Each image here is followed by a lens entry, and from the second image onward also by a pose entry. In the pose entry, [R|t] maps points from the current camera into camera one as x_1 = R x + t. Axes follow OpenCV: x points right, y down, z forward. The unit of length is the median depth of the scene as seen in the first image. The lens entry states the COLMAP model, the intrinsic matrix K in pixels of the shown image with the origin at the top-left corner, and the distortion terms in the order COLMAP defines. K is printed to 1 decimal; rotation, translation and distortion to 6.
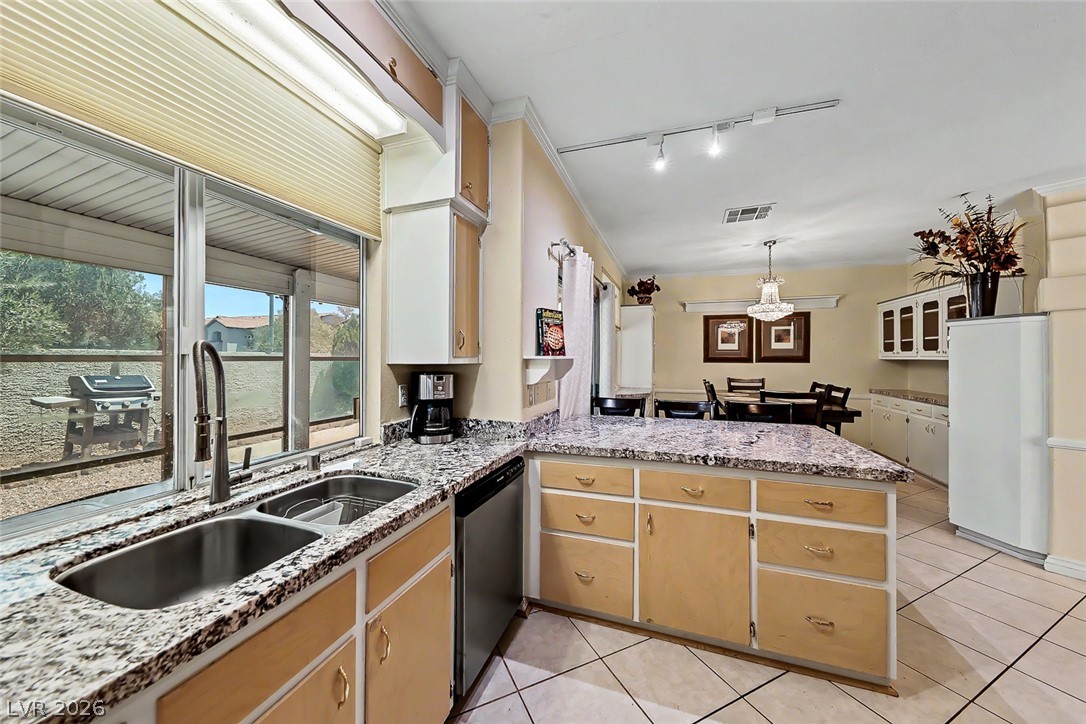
lens RADIAL K [[382.4, 0, 535.6], [0, 382.4, 355.0], [0, 0, 1]] dist [-0.000756, 0.000026]
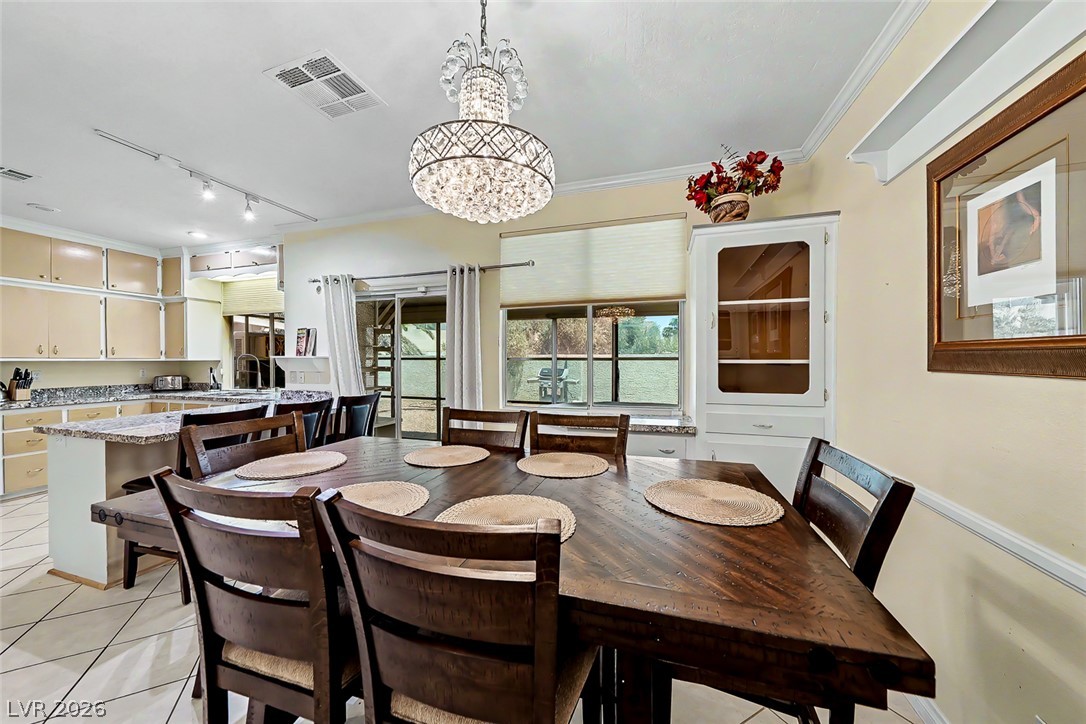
lens RADIAL K [[378.8, 0, 543.0], [0, 378.8, 362.0], [0, 0, 1]] dist [-0.000093, -0.000020]
pose [[0.048833, 0.005742, -0.998790, 1.900442], [0.011072, 0.999919, 0.006290, 0.032096], [0.998746, -0.011366, 0.048765, 2.160509]]
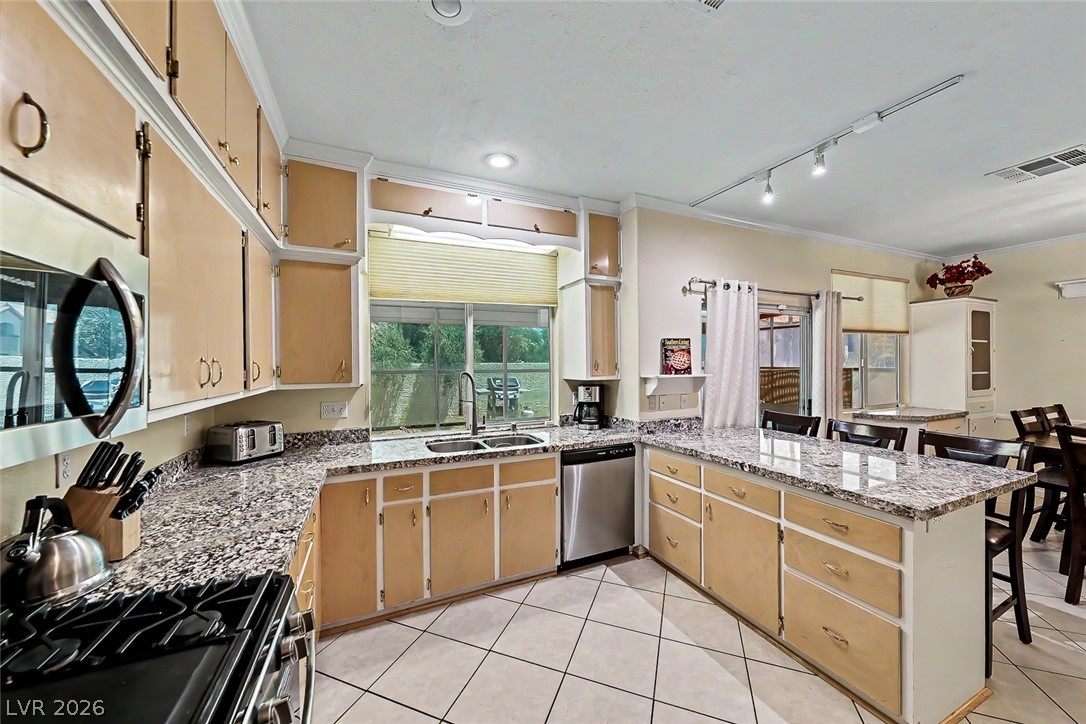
lens RADIAL K [[386.7, 0, 547.0], [0, 386.7, 362.5], [0, 0, 1]] dist [0.000448, 0.000170]
pose [[0.698542, -0.006795, -0.715537, 0.726648], [0.013702, 0.999899, 0.003882, -0.052725], [0.715438, -0.012516, 0.698564, -0.230713]]
